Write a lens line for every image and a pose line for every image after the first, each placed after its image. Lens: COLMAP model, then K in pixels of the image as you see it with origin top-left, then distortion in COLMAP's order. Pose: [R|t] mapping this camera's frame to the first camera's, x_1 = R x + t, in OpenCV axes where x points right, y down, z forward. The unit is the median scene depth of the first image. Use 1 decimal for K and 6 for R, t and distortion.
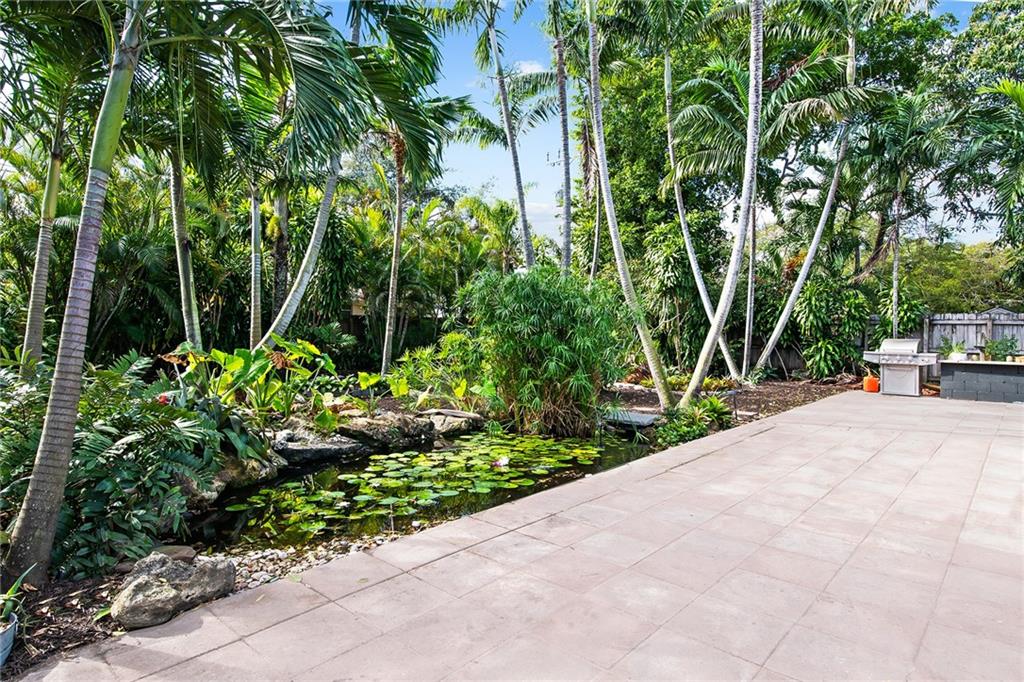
lens RADIAL K [[566.5, 0, 514.0], [0, 566.5, 337.6], [0, 0, 1]] dist [0.004674, 0.000257]
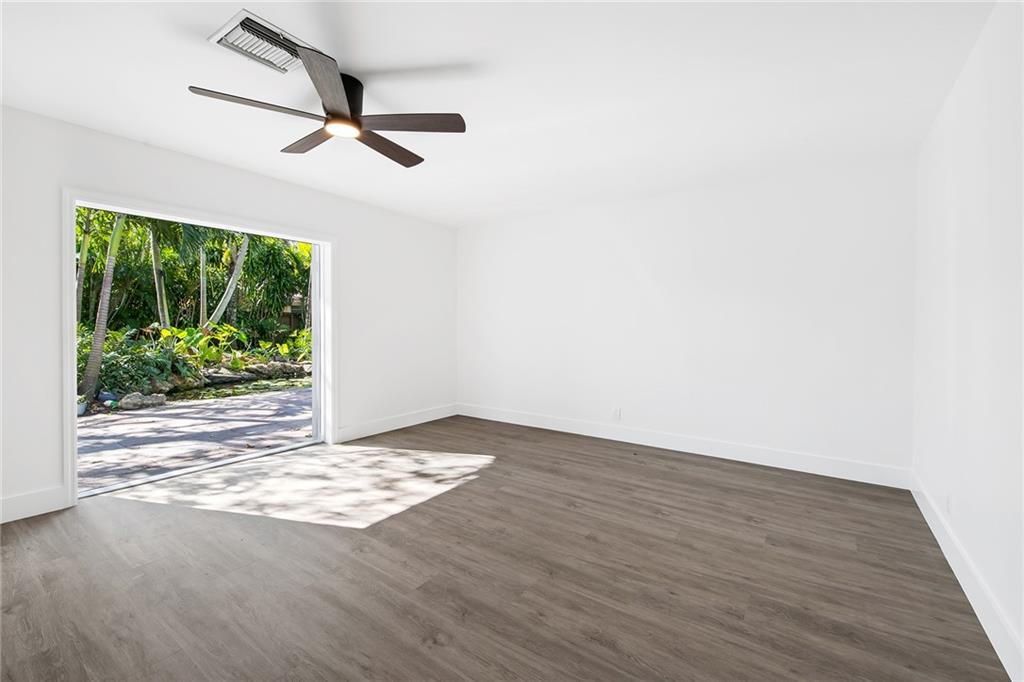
lens RADIAL K [[432.8, 0, 511.9], [0, 432.8, 334.3], [0, 0, 1]] dist [-0.001875, -0.000460]
pose [[0.992122, -0.006542, 0.125101, 0.422960], [0.005678, 0.999958, 0.007262, 0.036425], [-0.125143, -0.006495, 0.992117, -0.601151]]
